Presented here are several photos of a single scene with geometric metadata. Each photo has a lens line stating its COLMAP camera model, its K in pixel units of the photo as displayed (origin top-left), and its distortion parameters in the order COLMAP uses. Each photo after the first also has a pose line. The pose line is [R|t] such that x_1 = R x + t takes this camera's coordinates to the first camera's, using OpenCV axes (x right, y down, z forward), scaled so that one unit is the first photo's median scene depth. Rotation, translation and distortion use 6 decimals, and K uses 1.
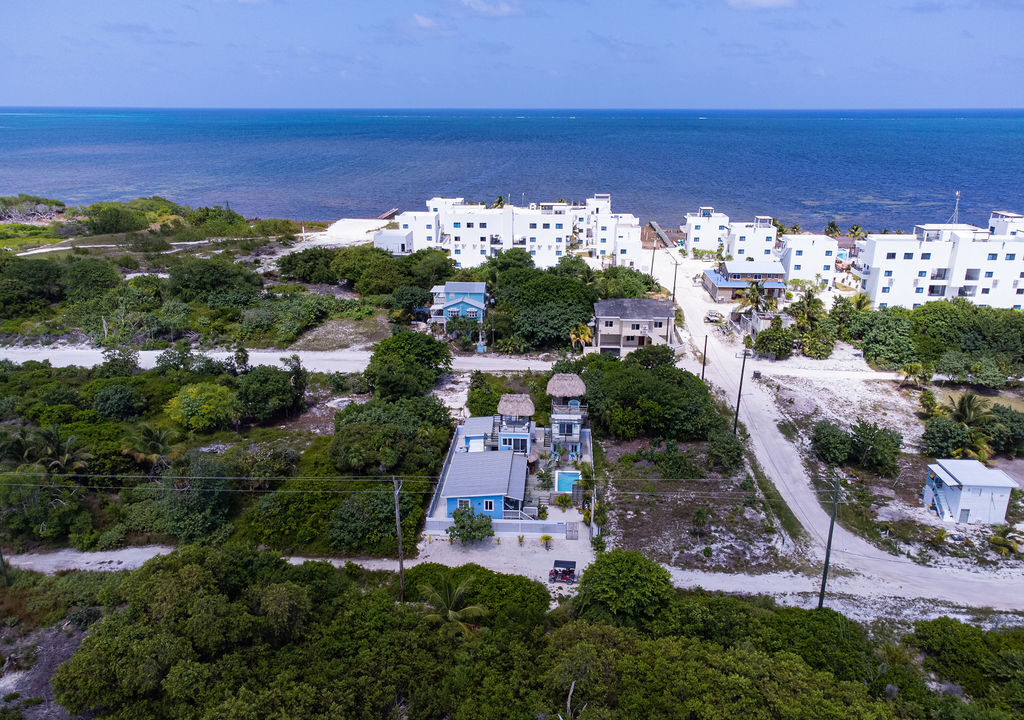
lens RADIAL K [[745.0, 0, 512.0], [0, 745.0, 360.0], [0, 0, 1]] dist [0.002356, 0.013823]
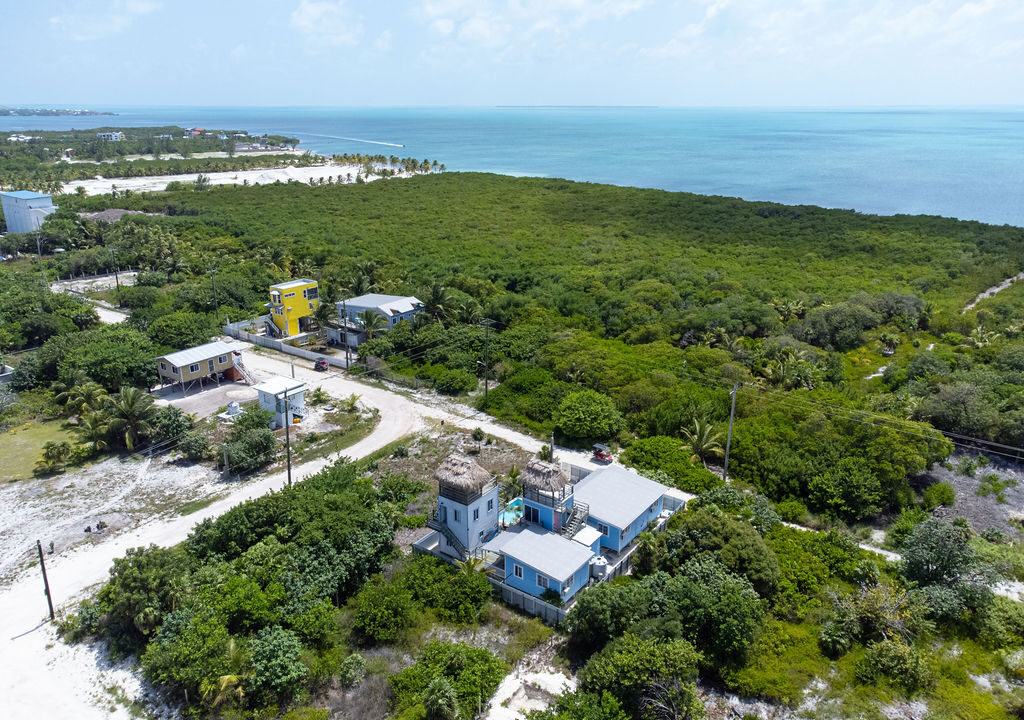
lens RADIAL K [[745.0, 0, 512.0], [0, 745.0, 360.0], [0, 0, 1]] dist [0.002356, 0.013823]
pose [[-0.845062, -0.171296, 0.506486, -0.282167], [0.167999, 0.814244, 0.555683, -0.397247], [-0.507590, 0.554675, -0.659309, 1.185178]]
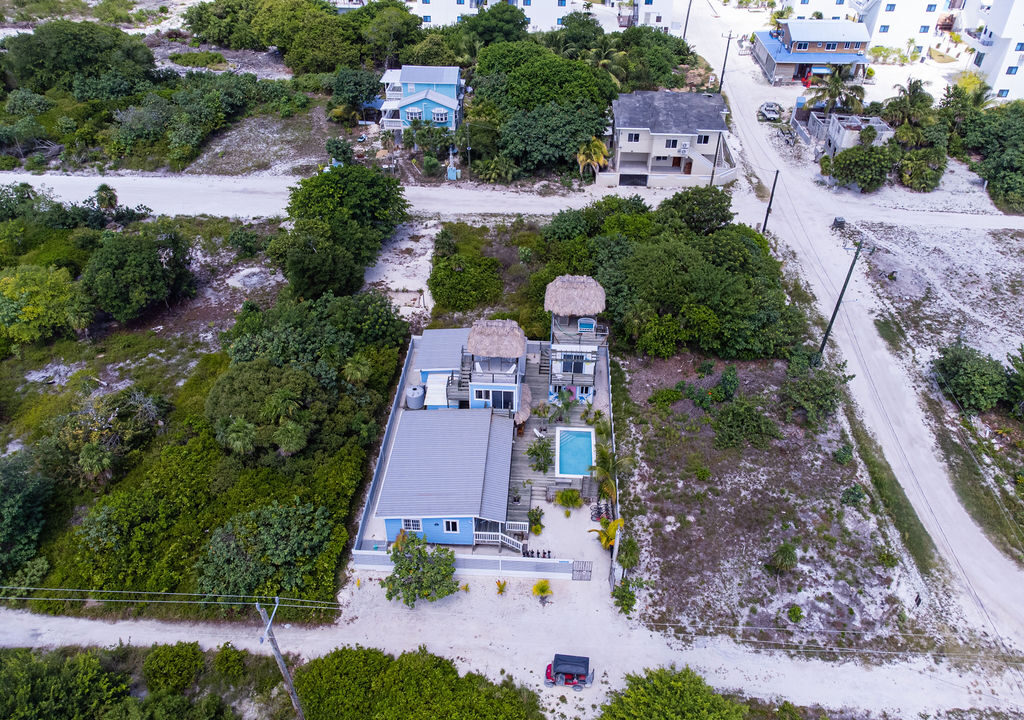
lens RADIAL K [[745.0, 0, 512.0], [0, 745.0, 360.0], [0, 0, 1]] dist [0.002356, 0.013823]
pose [[0.999963, -0.001599, 0.008457, 0.010824], [-0.001354, 0.941098, 0.338130, -0.107405], [-0.008500, -0.338129, 0.941061, 0.318101]]
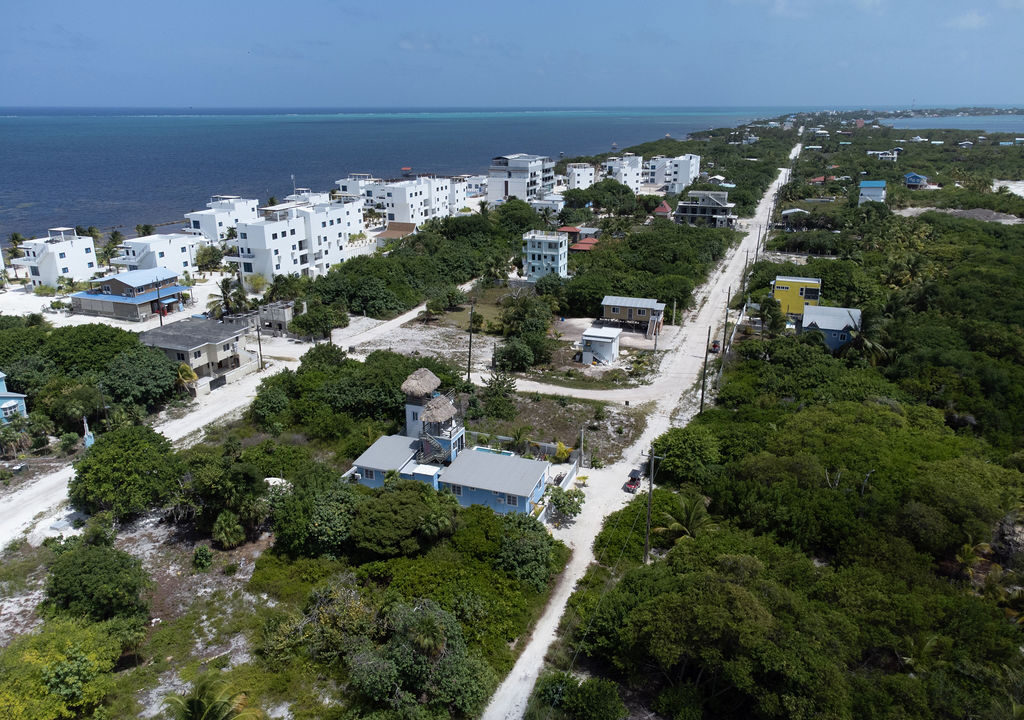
lens RADIAL K [[756.9, 0, 512.0], [0, 756.9, 360.0], [0, 0, 1]] dist [0.001823, 0.002112]
pose [[0.294637, -0.302232, 0.906557, -0.667289], [0.303721, 0.929095, 0.211034, -0.140274], [-0.906059, 0.213162, 0.365540, 0.432130]]
